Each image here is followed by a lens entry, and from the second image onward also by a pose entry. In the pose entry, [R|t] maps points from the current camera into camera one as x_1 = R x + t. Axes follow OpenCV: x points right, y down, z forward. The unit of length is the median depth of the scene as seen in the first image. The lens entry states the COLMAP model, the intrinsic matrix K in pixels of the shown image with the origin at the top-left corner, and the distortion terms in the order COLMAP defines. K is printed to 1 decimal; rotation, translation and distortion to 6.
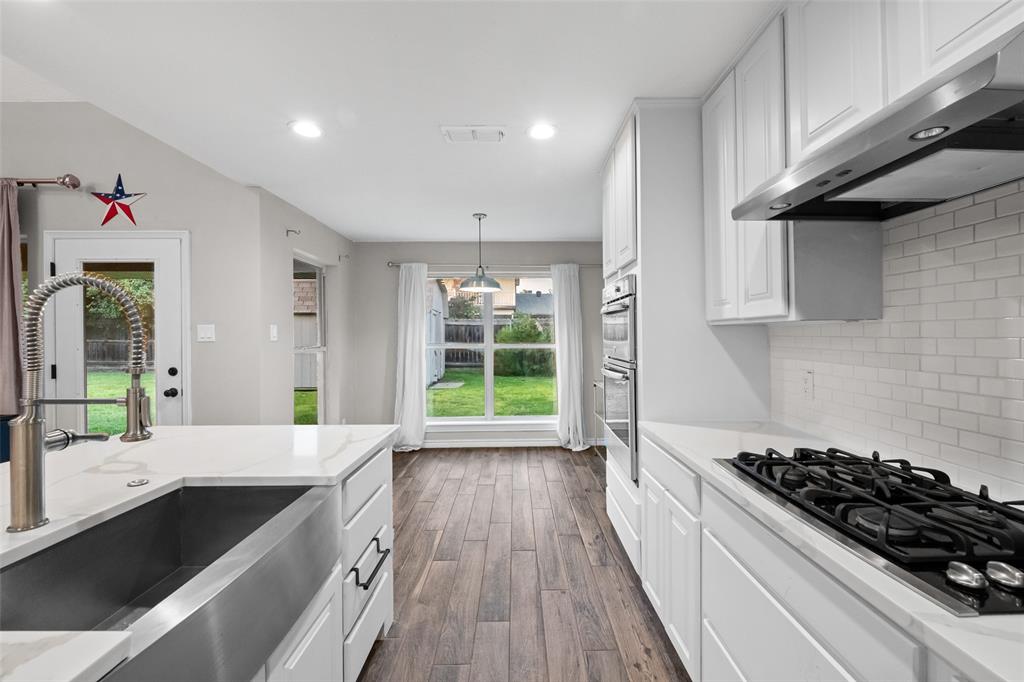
lens RADIAL K [[413.7, 0, 519.7], [0, 413.7, 335.4], [0, 0, 1]] dist [-0.001249, -0.000082]
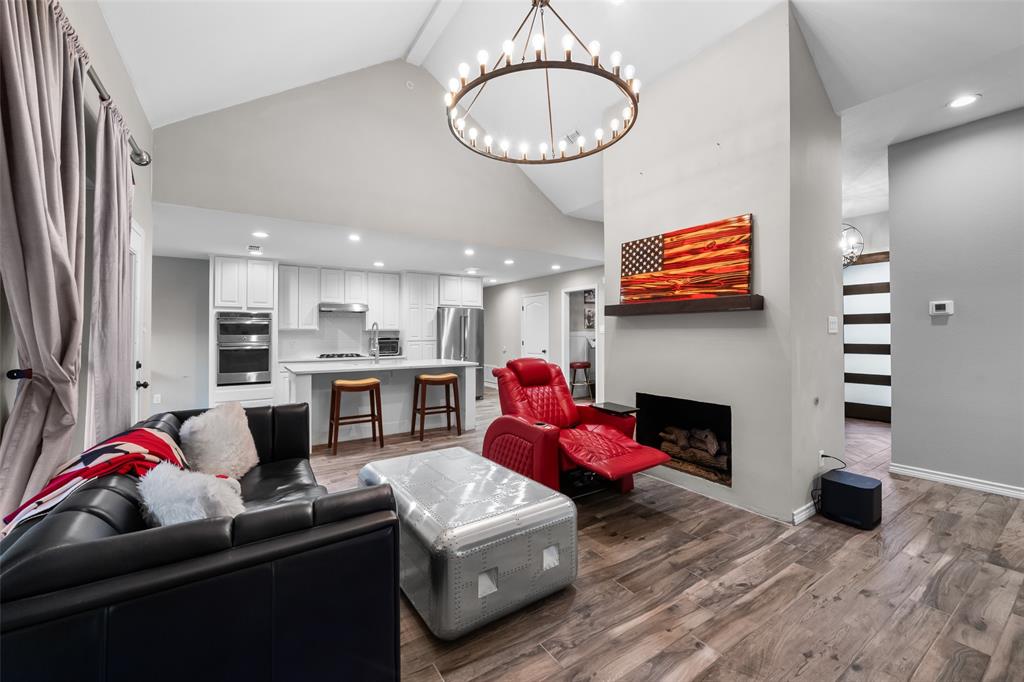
lens RADIAL K [[413.7, 0, 519.7], [0, 413.7, 335.4], [0, 0, 1]] dist [-0.001249, -0.000082]
pose [[-0.548198, 0.002514, 0.836345, -2.211295], [0.002895, 0.999995, -0.001109, 0.018090], [-0.836344, 0.001813, -0.548203, 0.775644]]
